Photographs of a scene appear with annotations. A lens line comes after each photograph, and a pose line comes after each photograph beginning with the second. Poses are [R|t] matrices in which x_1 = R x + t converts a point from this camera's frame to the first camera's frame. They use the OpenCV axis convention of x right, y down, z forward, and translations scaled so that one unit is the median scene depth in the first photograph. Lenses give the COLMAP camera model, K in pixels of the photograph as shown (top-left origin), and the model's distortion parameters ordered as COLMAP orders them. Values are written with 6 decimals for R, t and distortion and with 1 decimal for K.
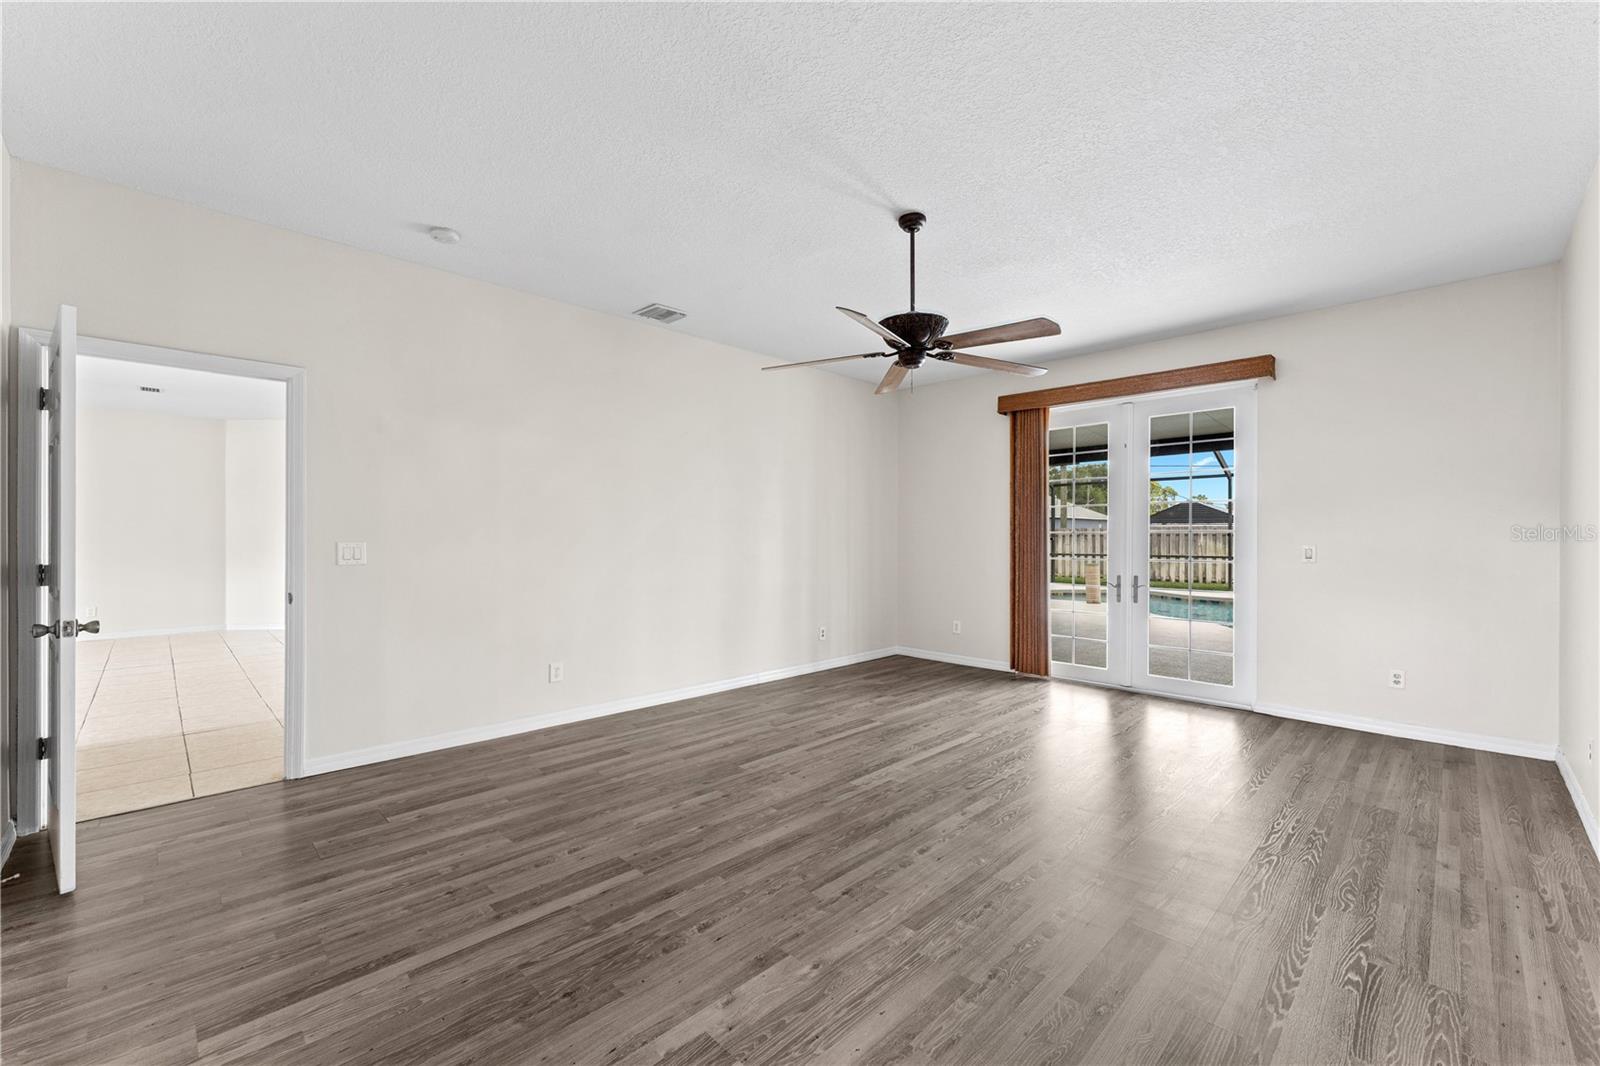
lens RADIAL K [[645.6, 0, 800.0], [0, 645.6, 533.0], [0, 0, 1]] dist [-0.001908, -0.000183]
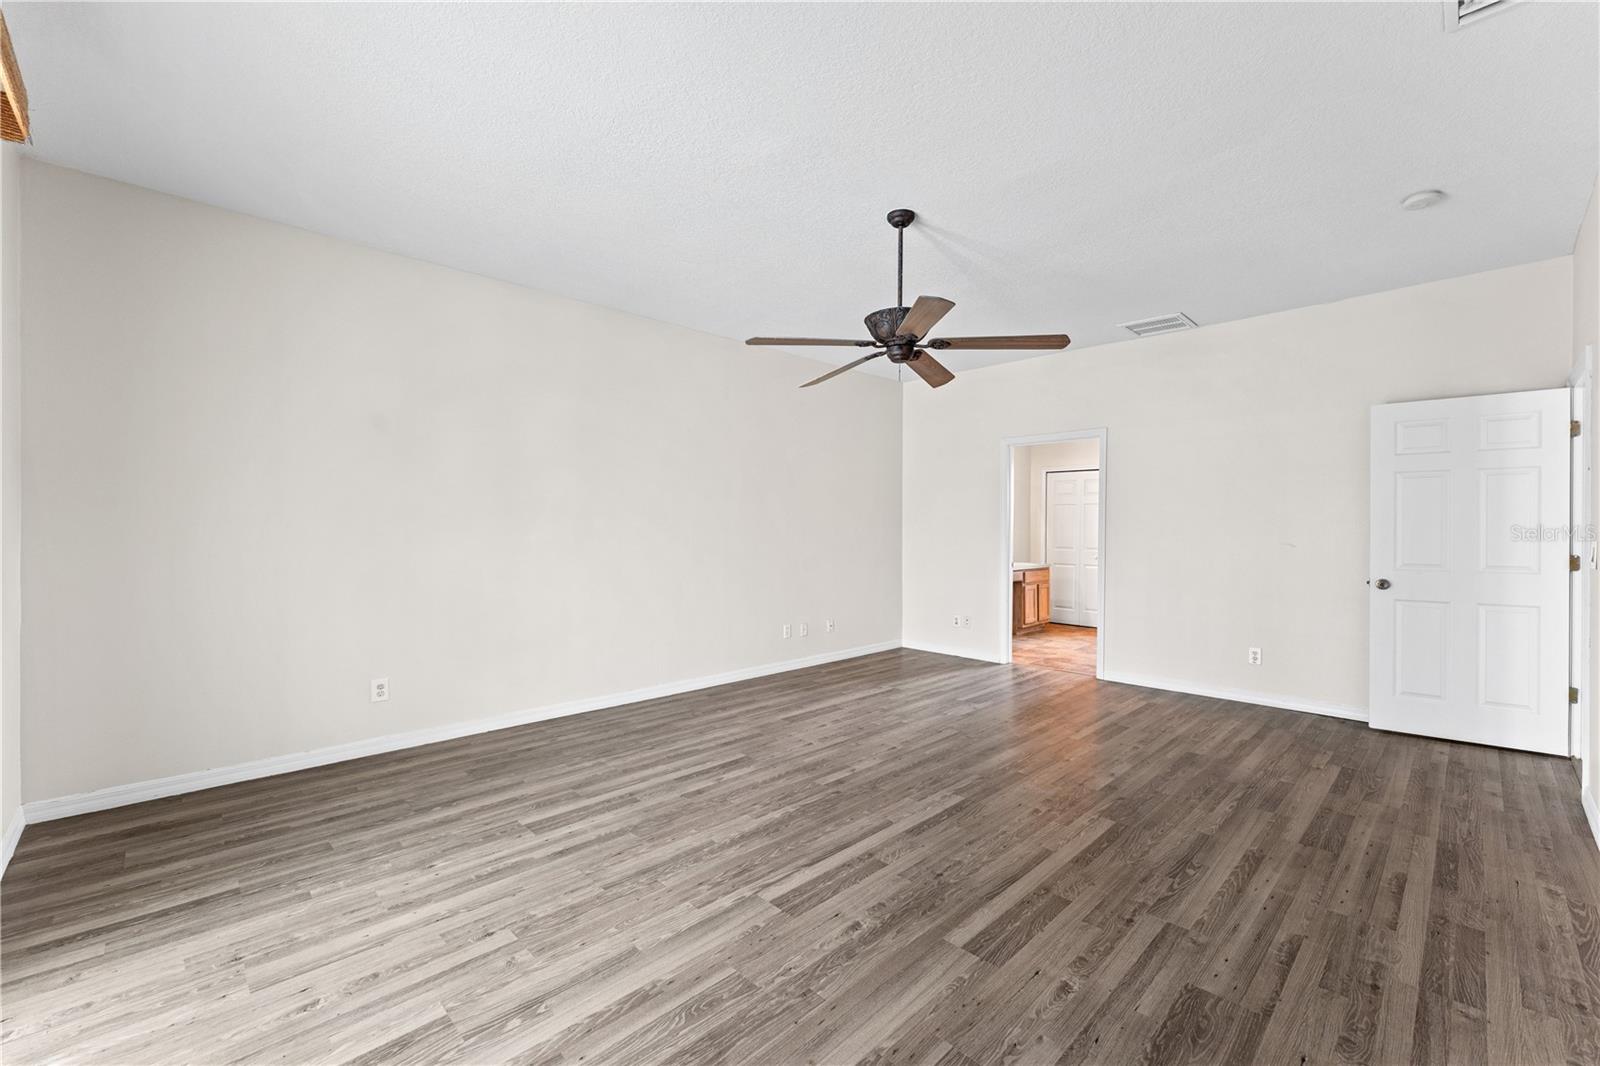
lens RADIAL K [[645.6, 0, 800.0], [0, 645.6, 533.0], [0, 0, 1]] dist [-0.001908, -0.000183]
pose [[-0.999895, -0.005838, 0.013265, 0.292573], [-0.005799, 0.999979, 0.002969, 0.010011], [-0.013282, 0.002892, -0.999908, 1.870004]]
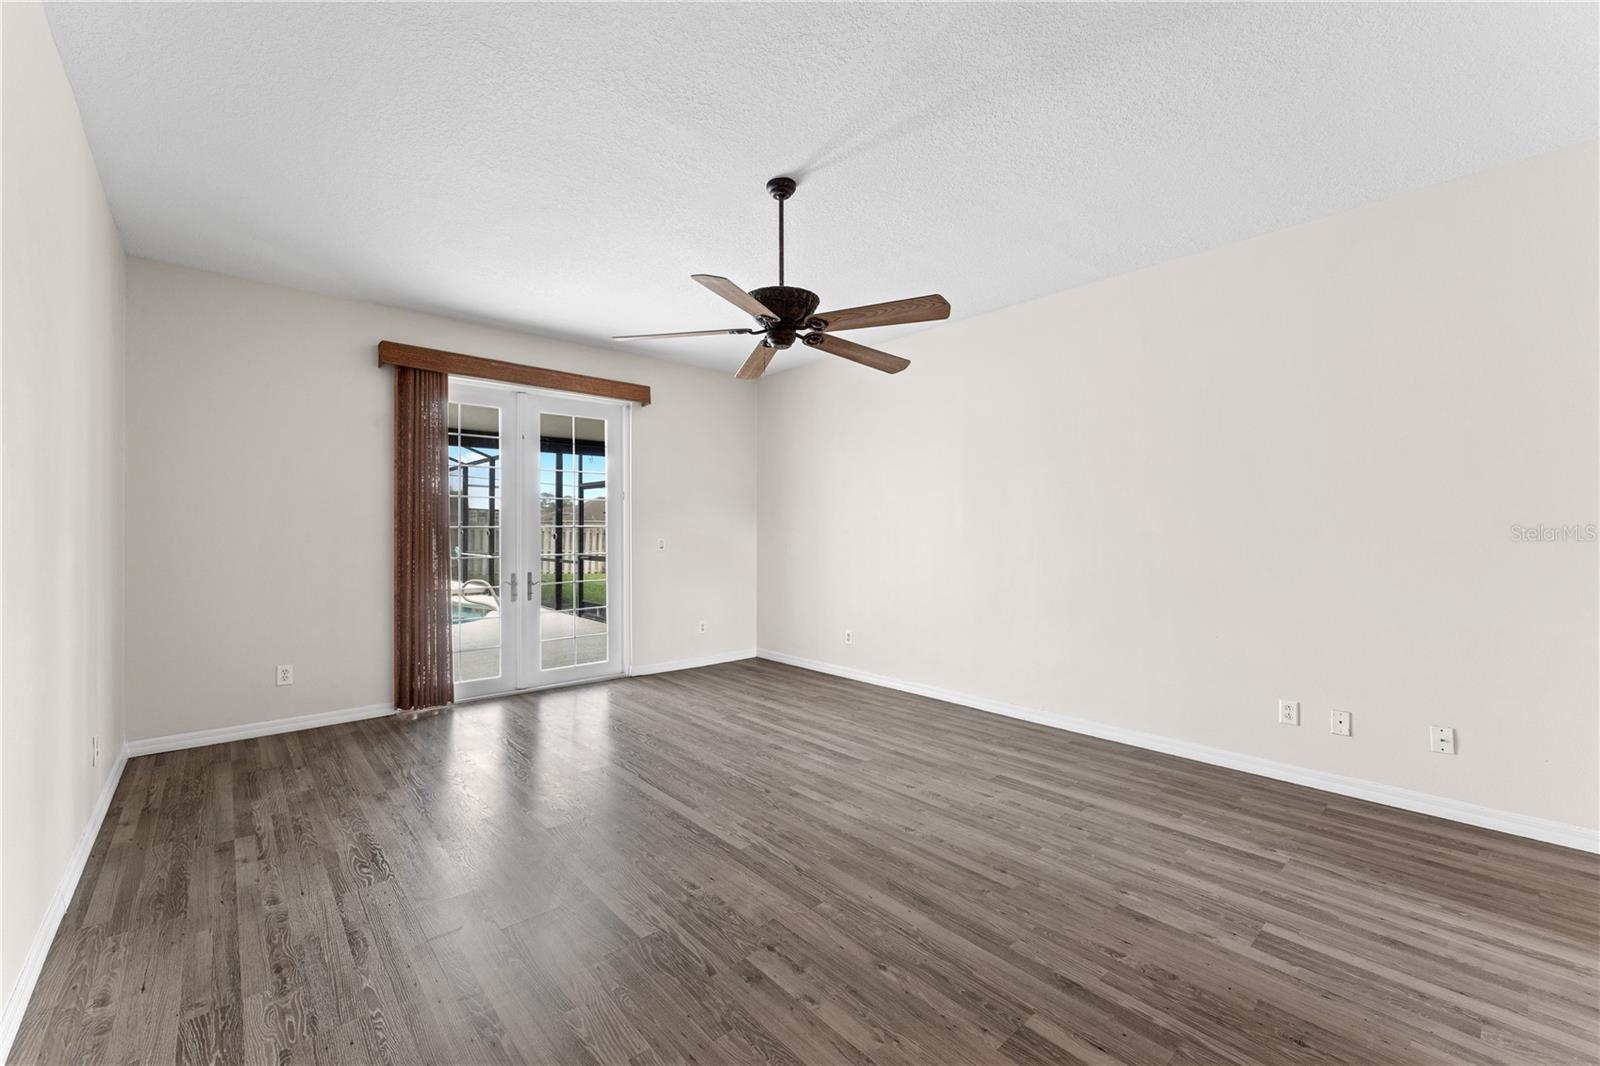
lens RADIAL K [[657.3, 0, 777.9], [0, 657.3, 528.9], [0, 0, 1]] dist [-0.000696, 0.000097]
pose [[0.069711, -0.000984, 0.997567, -0.700347], [-0.004433, 0.999989, 0.001296, -0.003610], [-0.997557, -0.004513, 0.069706, 0.878512]]
